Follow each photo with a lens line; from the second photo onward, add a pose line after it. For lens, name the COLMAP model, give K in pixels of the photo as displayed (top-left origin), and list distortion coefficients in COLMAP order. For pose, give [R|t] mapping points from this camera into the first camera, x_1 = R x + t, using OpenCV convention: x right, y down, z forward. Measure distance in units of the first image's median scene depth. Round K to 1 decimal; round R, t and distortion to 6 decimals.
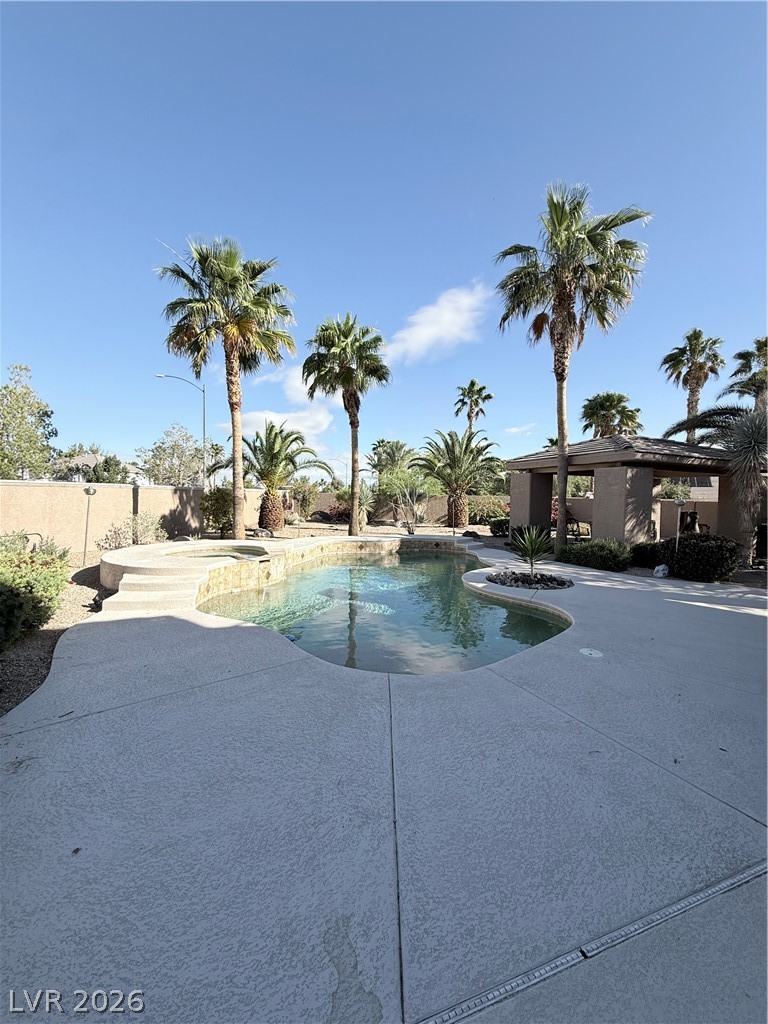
lens RADIAL K [[409.4, 0, 381.8], [0, 409.4, 511.6], [0, 0, 1]] dist [-0.002752, -0.000010]
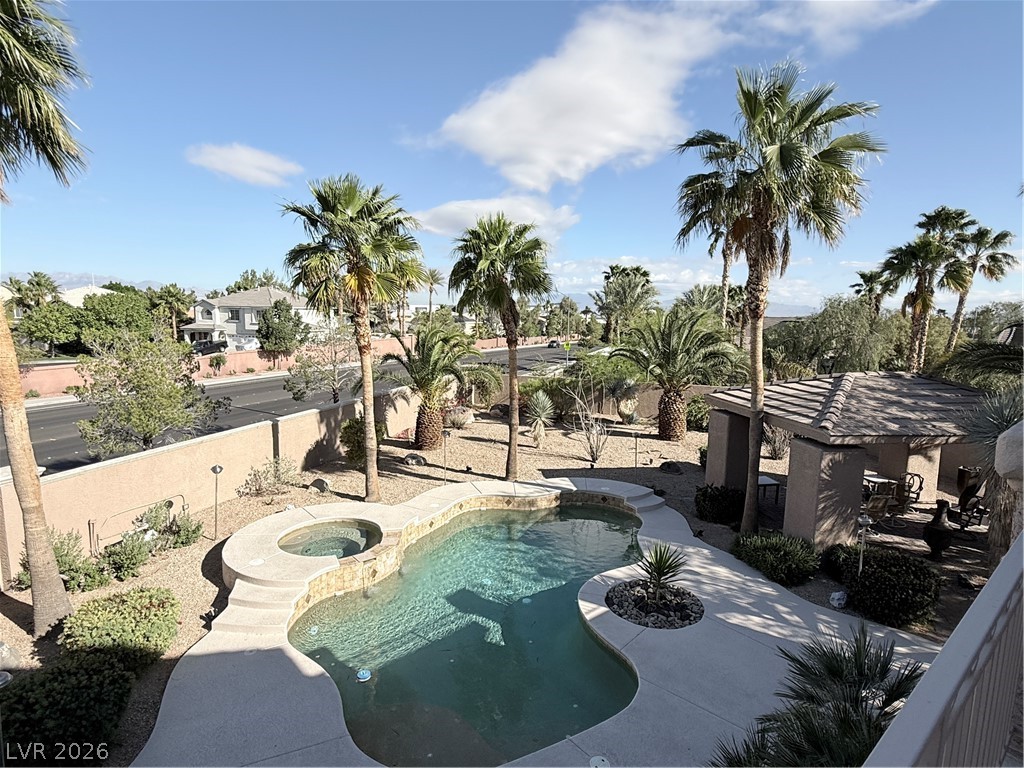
lens RADIAL K [[570.8, 0, 512.9], [0, 570.8, 385.5], [0, 0, 1]] dist [-0.002432, -0.001454]
pose [[0.974359, 0.024115, -0.223705, 0.238997], [-0.001471, 0.994902, 0.100840, -0.301583], [0.224996, -0.097926, 0.969426, -0.145317]]
